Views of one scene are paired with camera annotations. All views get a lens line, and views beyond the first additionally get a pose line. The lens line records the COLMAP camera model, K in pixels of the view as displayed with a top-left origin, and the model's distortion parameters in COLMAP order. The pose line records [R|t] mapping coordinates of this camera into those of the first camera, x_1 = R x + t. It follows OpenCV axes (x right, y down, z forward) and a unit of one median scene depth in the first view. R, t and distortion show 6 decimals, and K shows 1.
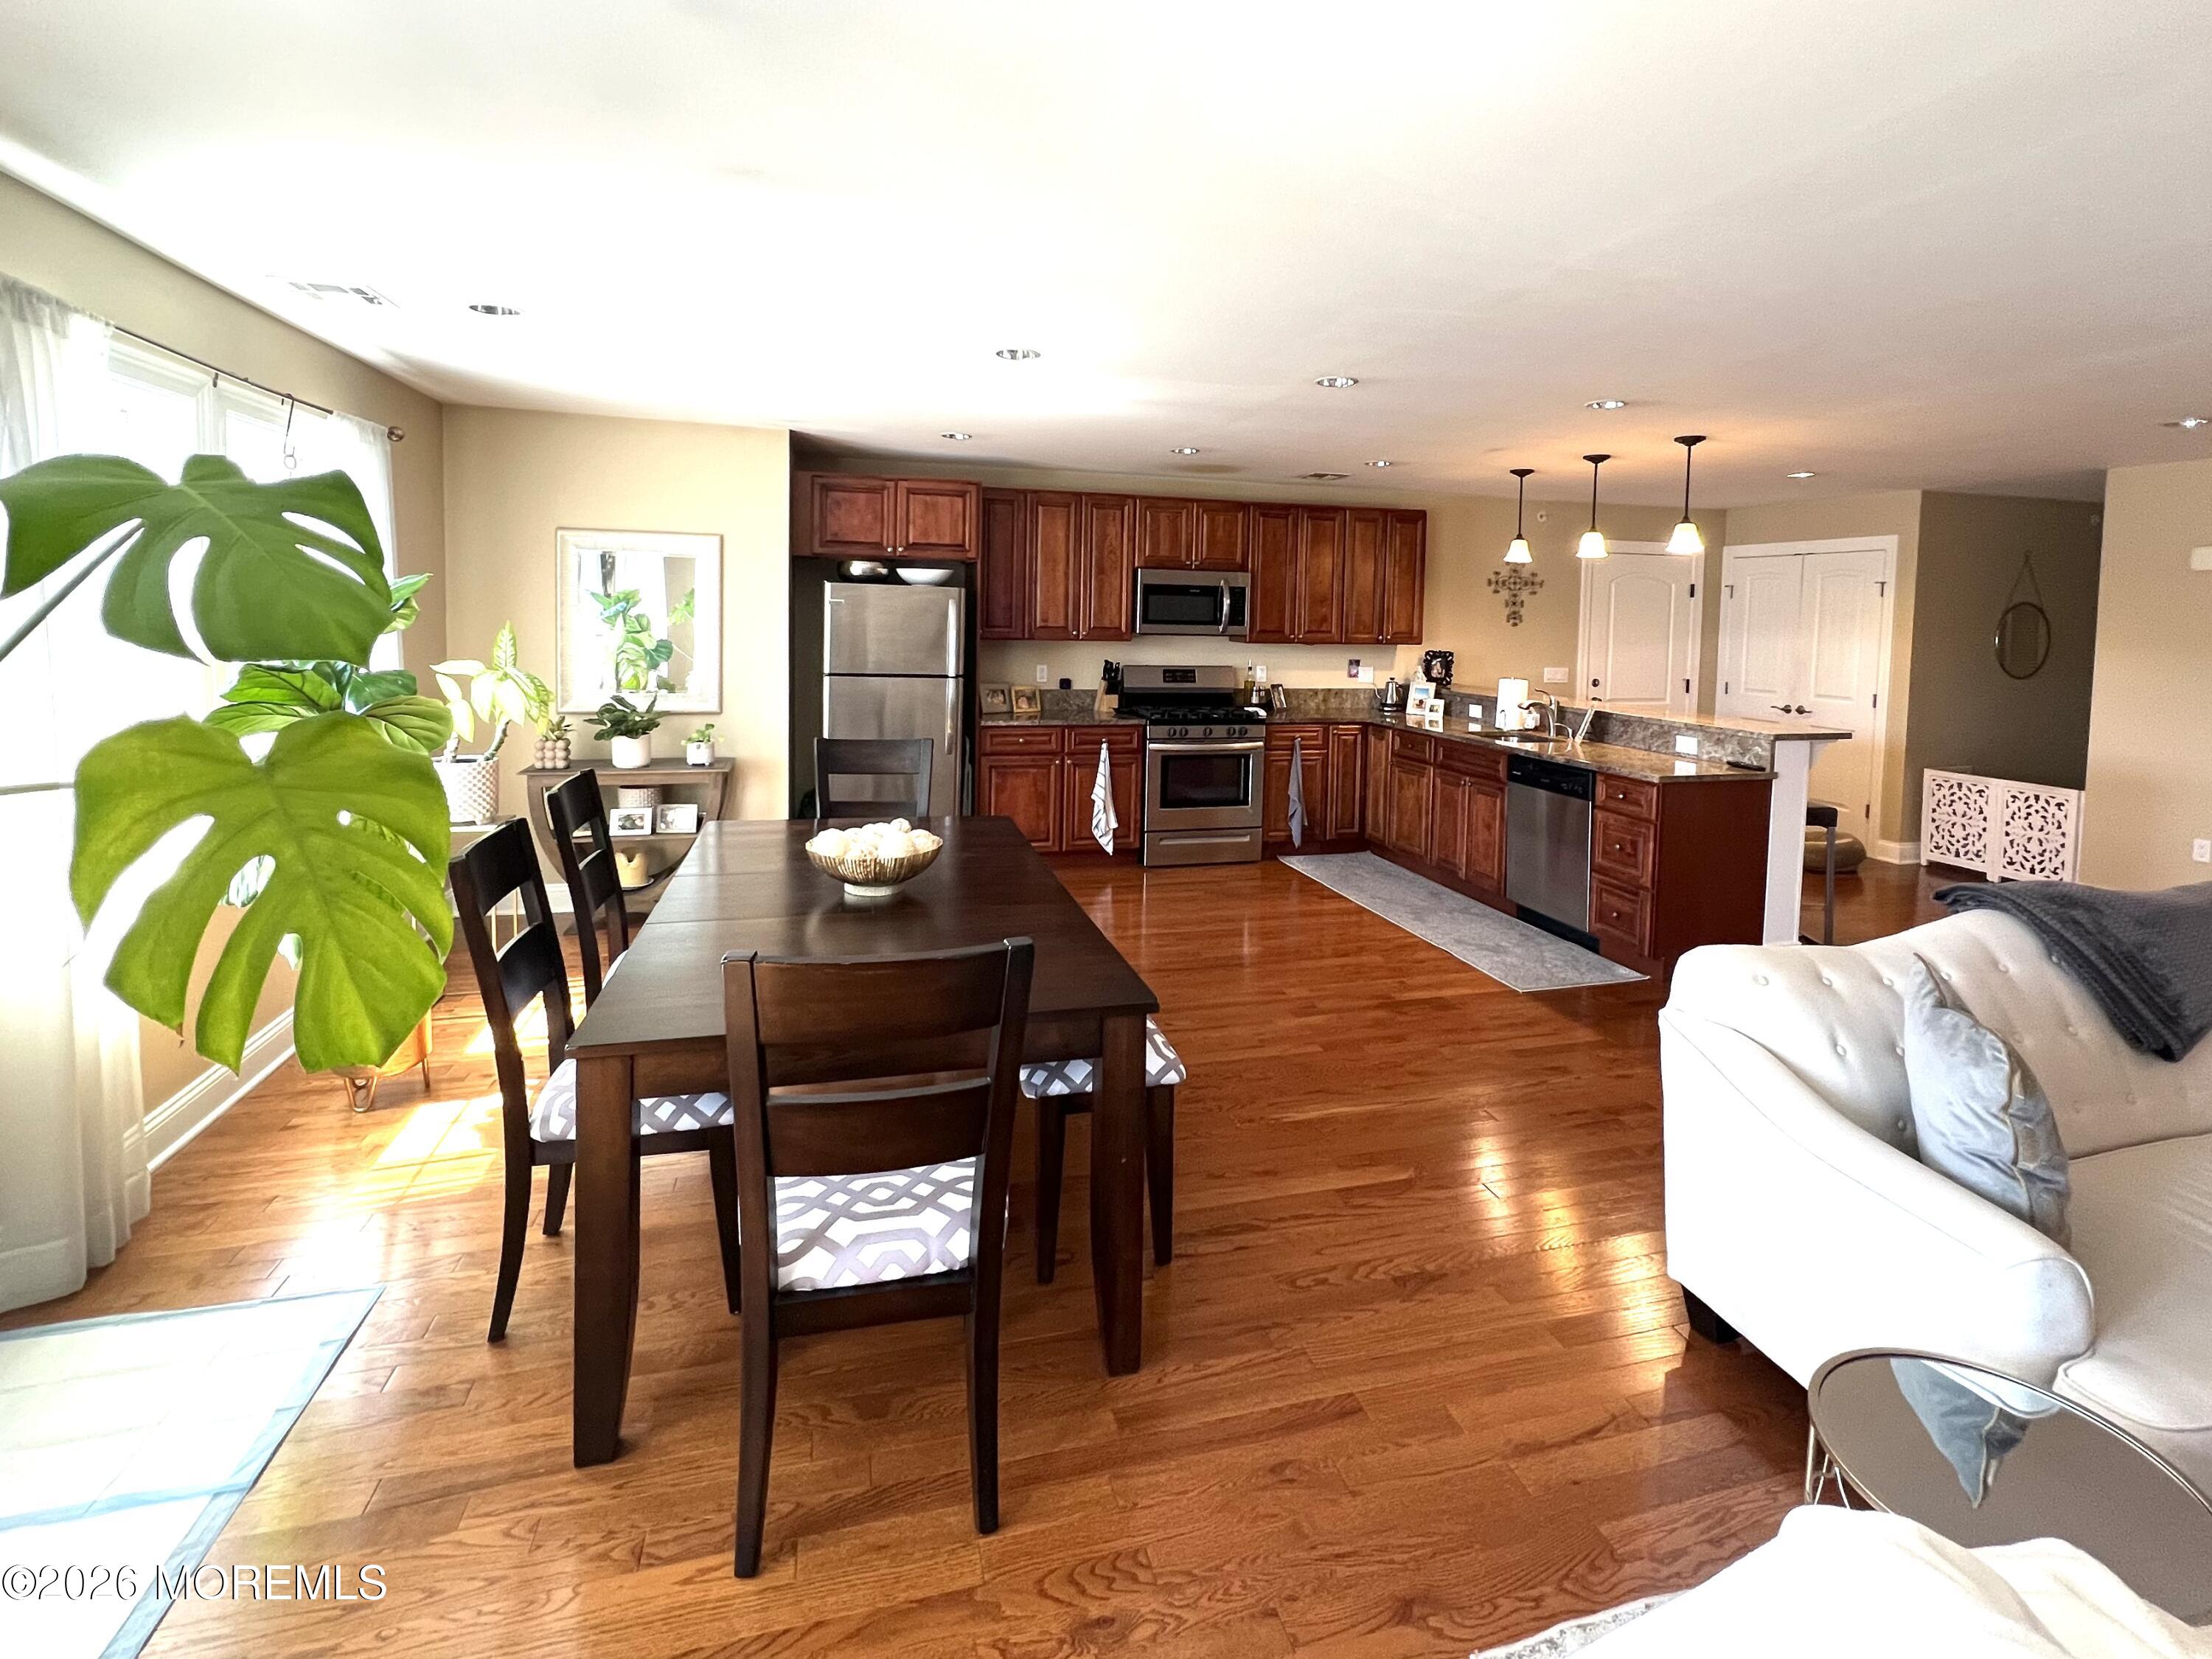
lens RADIAL K [[1051.6, 0, 1139.5], [0, 1051.6, 672.1], [0, 0, 1]] dist [-0.000402, -0.000147]
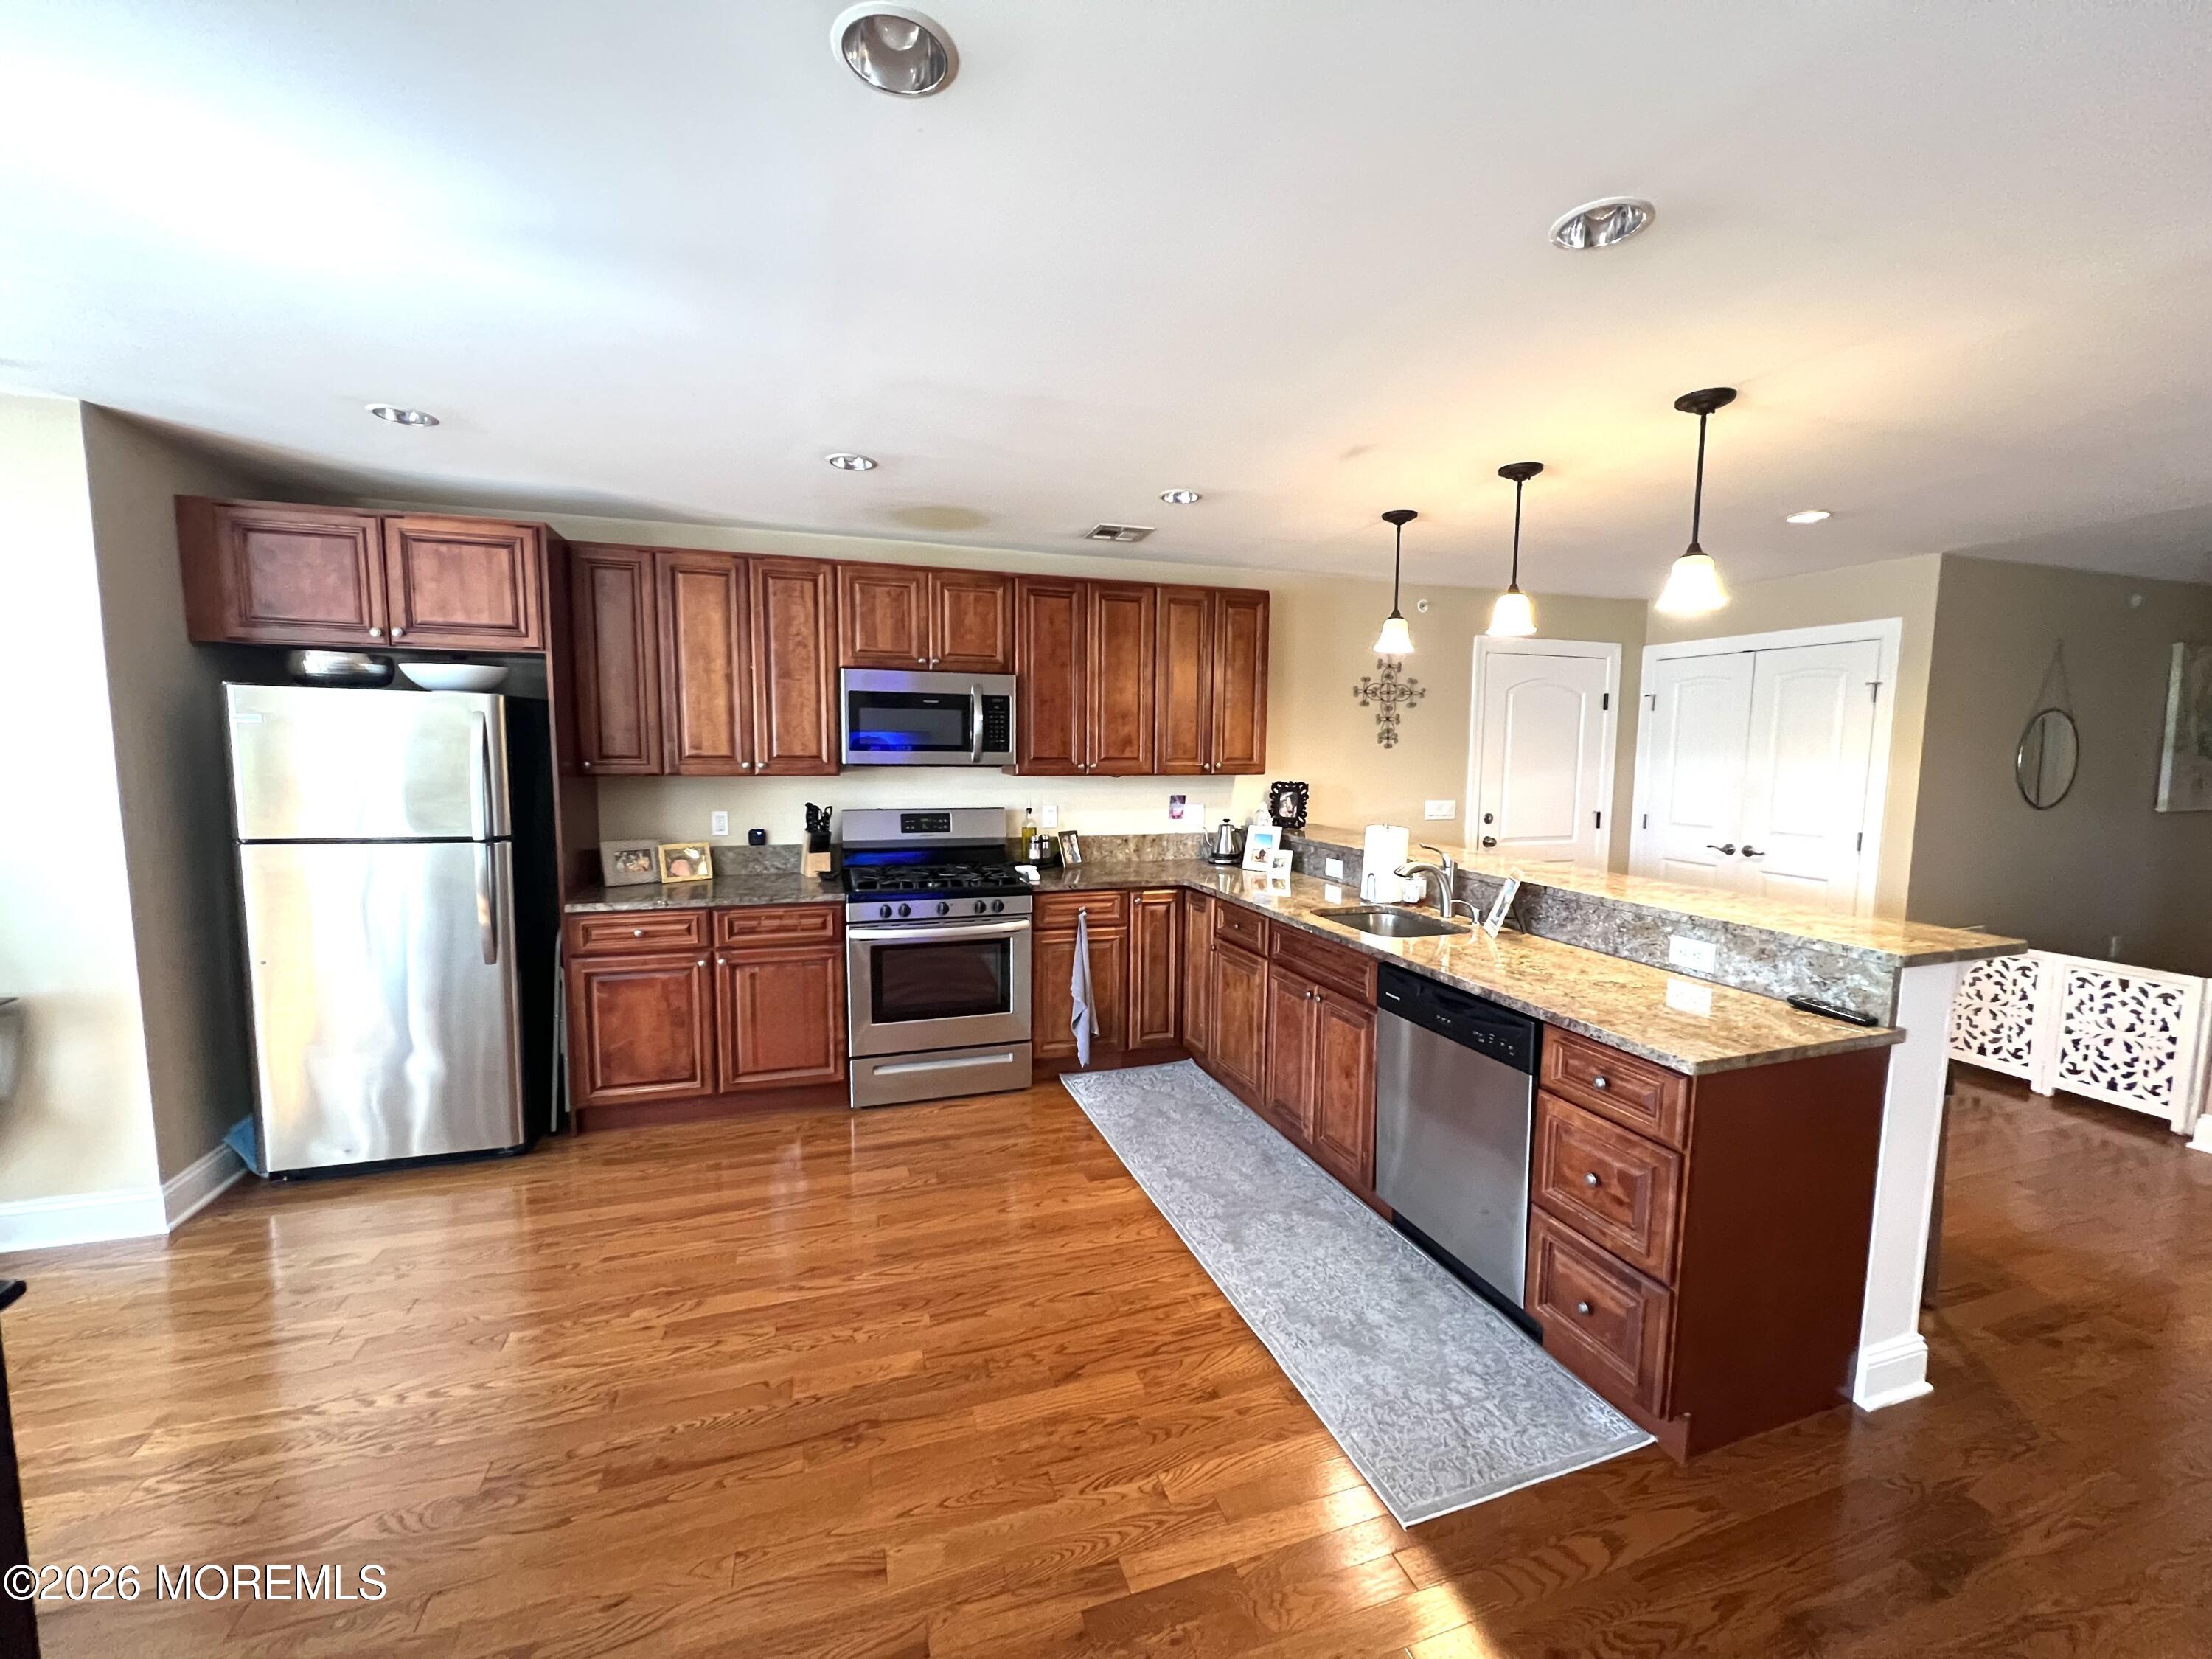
lens RADIAL K [[883.2, 0, 1109.3], [0, 883.2, 830.0], [0, 0, 1]] dist [0.001513, -0.000855]
pose [[0.999178, -0.015039, 0.037650, 0.149363], [0.013453, 0.999025, 0.042037, -0.016253], [-0.038245, -0.041496, 0.998406, 0.421690]]
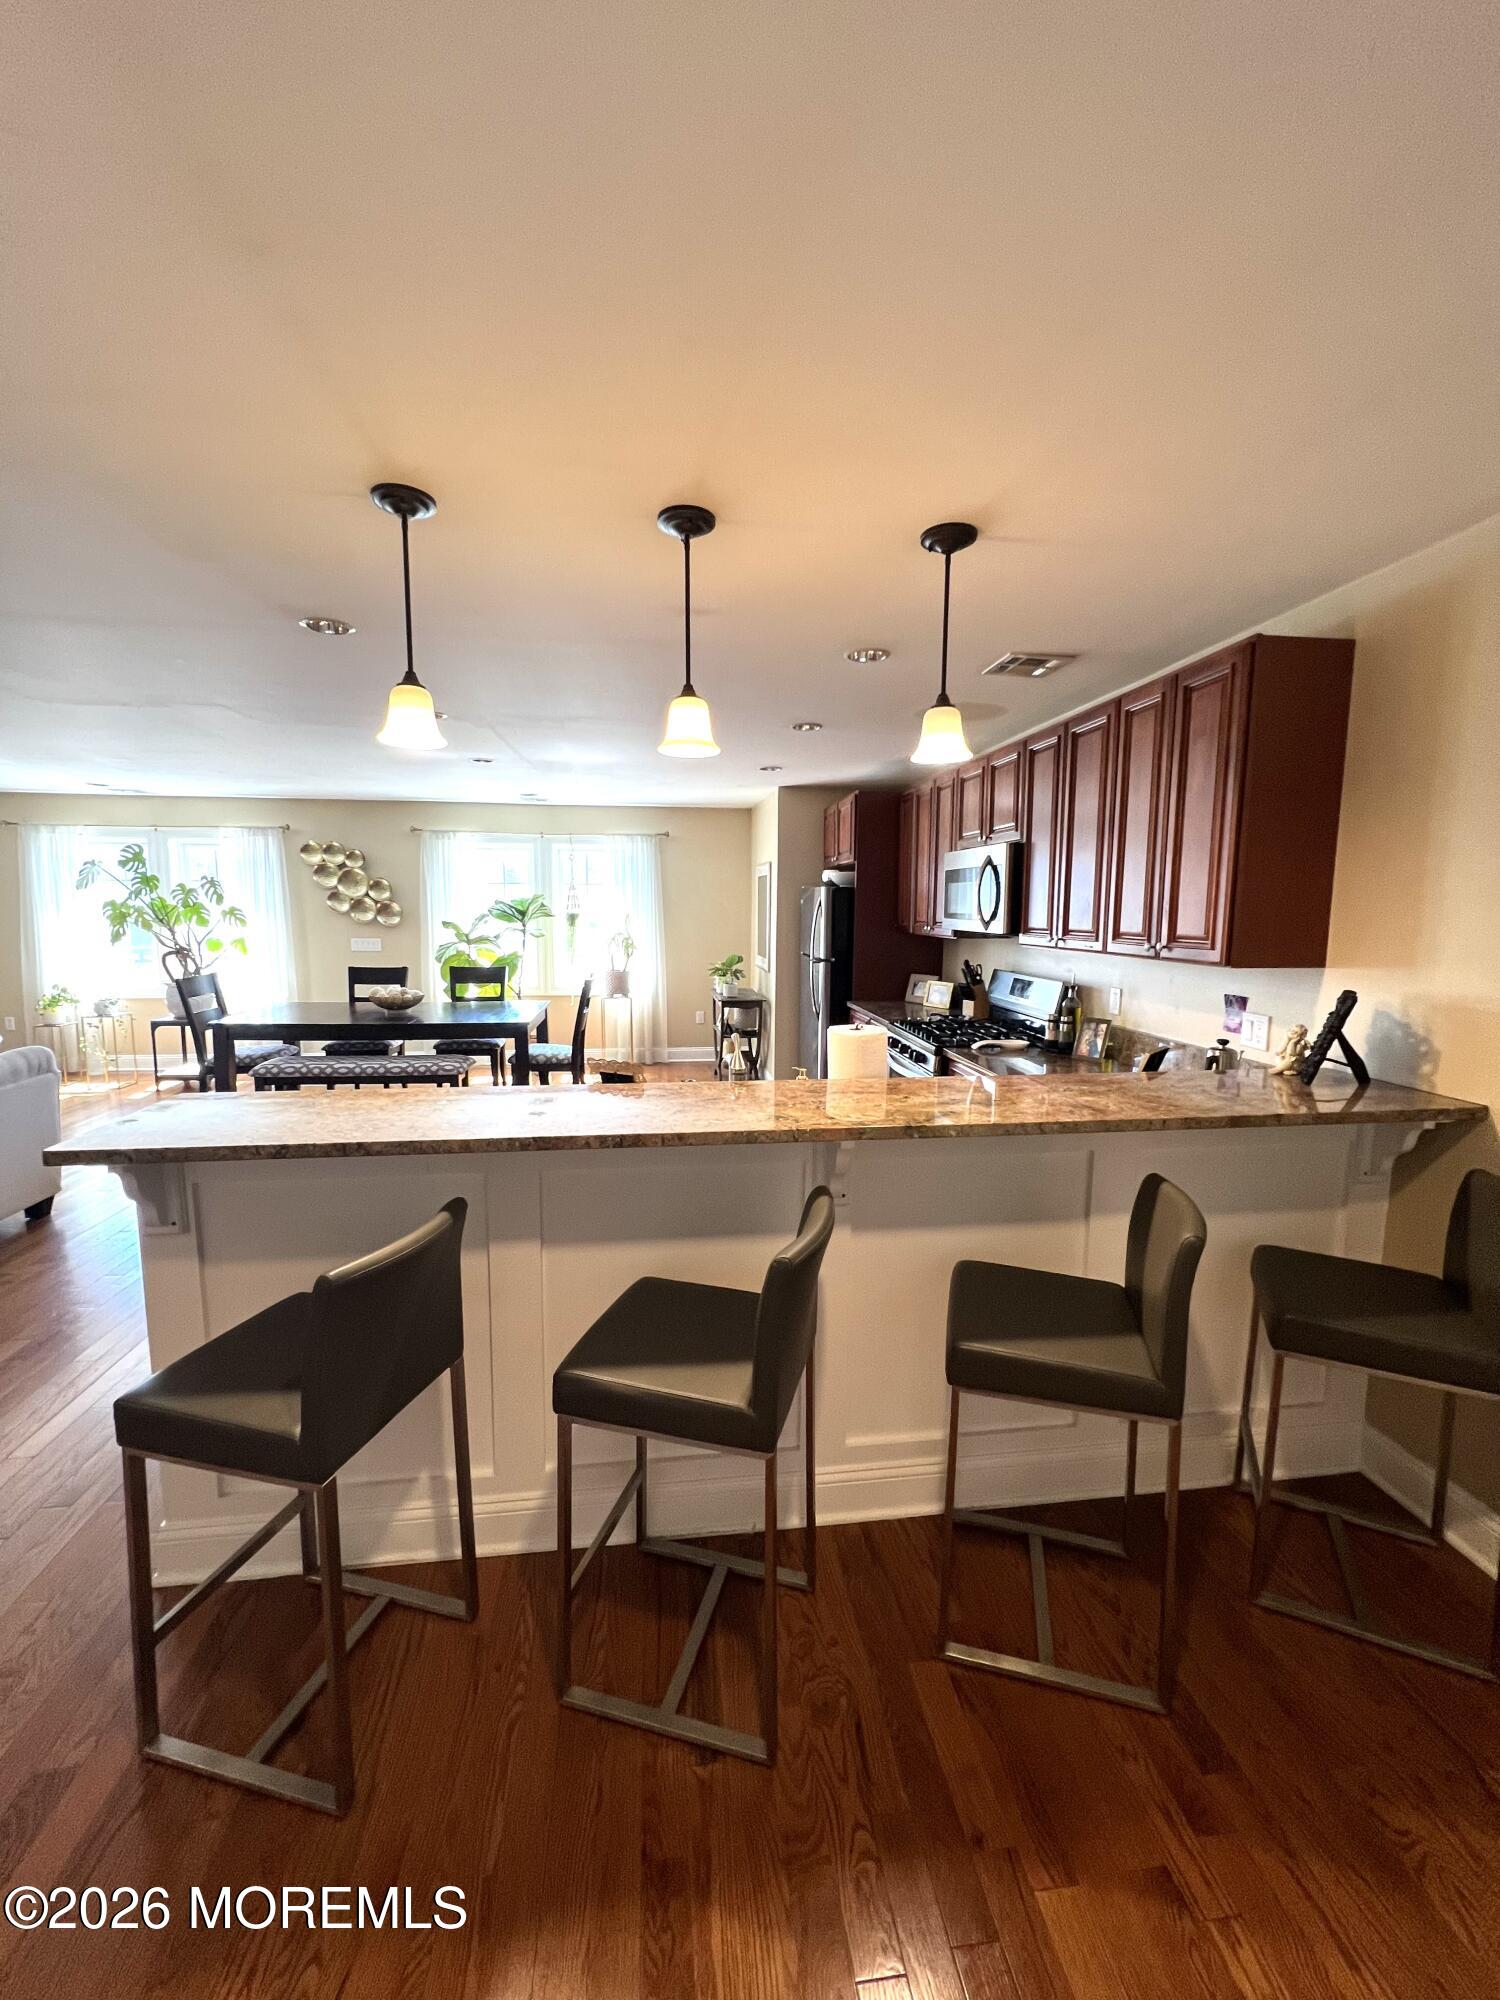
lens RADIAL K [[798.5, 0, 736.6], [0, 798.5, 990.2], [0, 0, 1]] dist [0.001513, -0.000855]
pose [[-0.179508, 0.080504, -0.980457, 0.680281], [-0.067588, 0.993282, 0.093931, -0.037615], [0.981432, 0.083128, -0.172861, 0.957511]]
